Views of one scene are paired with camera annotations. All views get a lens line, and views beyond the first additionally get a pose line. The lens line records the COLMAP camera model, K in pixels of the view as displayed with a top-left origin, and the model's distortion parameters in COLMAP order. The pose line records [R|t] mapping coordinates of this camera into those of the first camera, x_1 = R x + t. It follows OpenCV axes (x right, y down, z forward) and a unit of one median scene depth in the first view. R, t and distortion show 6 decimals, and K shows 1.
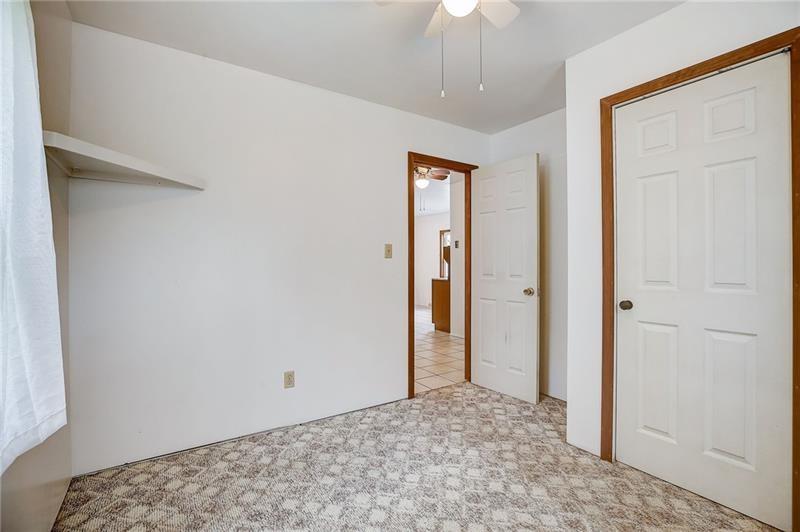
lens RADIAL K [[364.5, 0, 400.3], [0, 364.5, 260.7], [0, 0, 1]] dist [-0.015989, 0.001416]
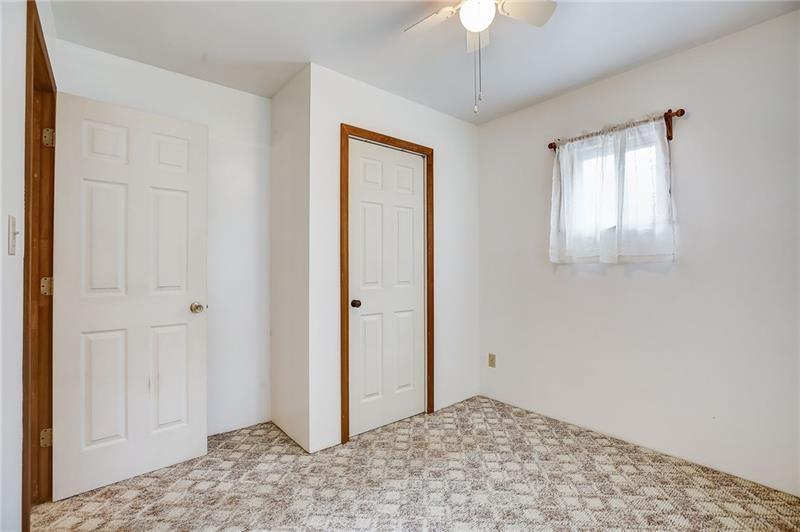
lens RADIAL K [[364.5, 0, 403.9], [0, 364.5, 262.7], [0, 0, 1]] dist [-0.015989, 0.001416]
pose [[-0.088847, 0.014709, 0.995937, -0.552852], [-0.009345, 0.999835, -0.015600, 0.002803], [-0.996001, -0.010693, -0.088695, 0.860031]]
